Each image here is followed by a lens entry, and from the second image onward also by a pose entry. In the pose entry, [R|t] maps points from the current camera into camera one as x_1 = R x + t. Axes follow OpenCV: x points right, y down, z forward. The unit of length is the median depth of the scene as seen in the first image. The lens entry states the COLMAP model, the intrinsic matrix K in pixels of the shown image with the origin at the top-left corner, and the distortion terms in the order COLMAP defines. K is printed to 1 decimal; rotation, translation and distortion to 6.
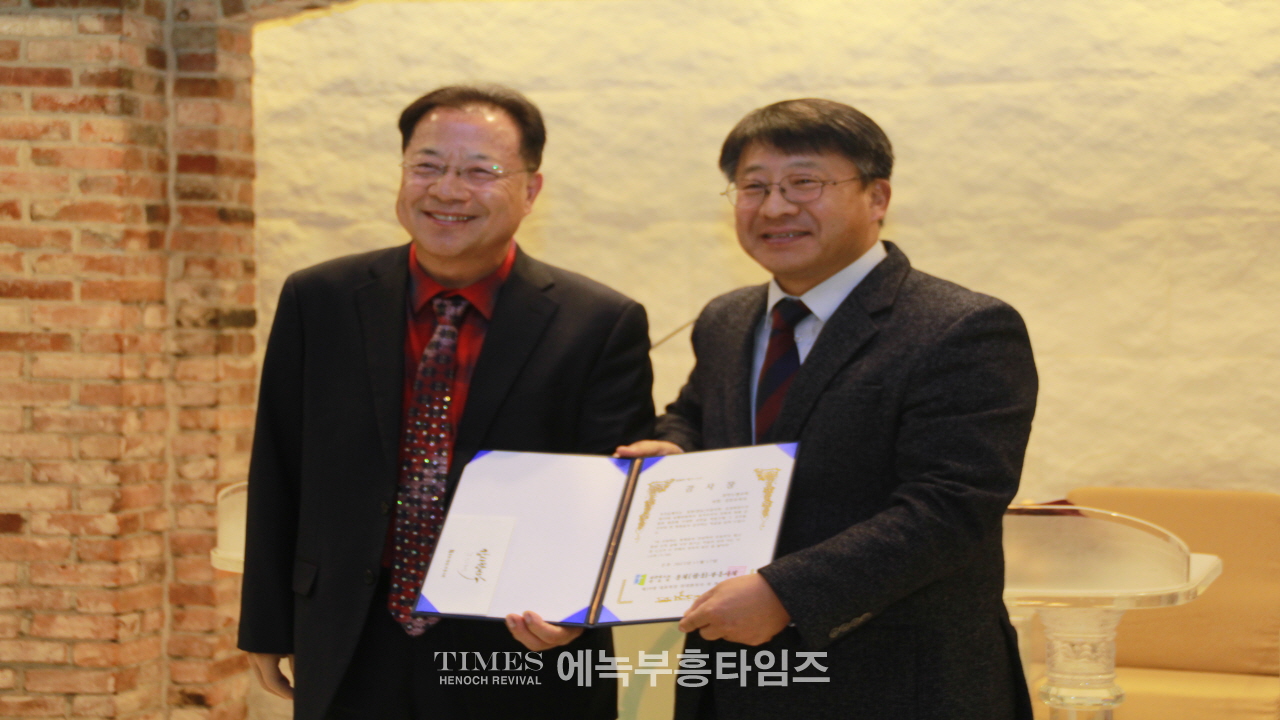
lens RADIAL K [[2782.0, 0, 638.3], [0, 2782.0, 396.4], [0, 0, 1]] dist [0.274666, 1.553058]
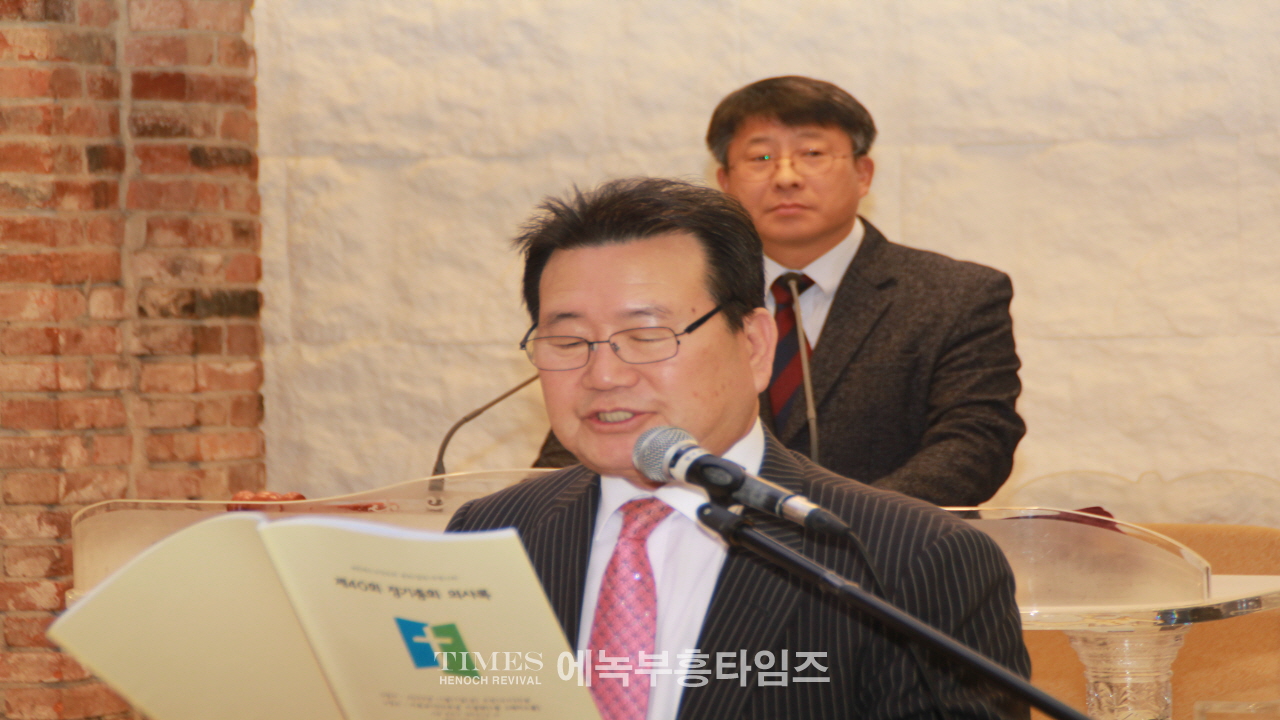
lens RADIAL K [[5782.7, 0, 683.2], [0, 5782.7, 463.0], [0, 0, 1]] dist [1.737408, -10.002529]
pose [[0.990736, -0.024024, -0.133662, 0.171895], [0.024151, 0.999708, -0.000674, 0.016682], [0.133639, -0.002561, 0.991027, -0.459095]]
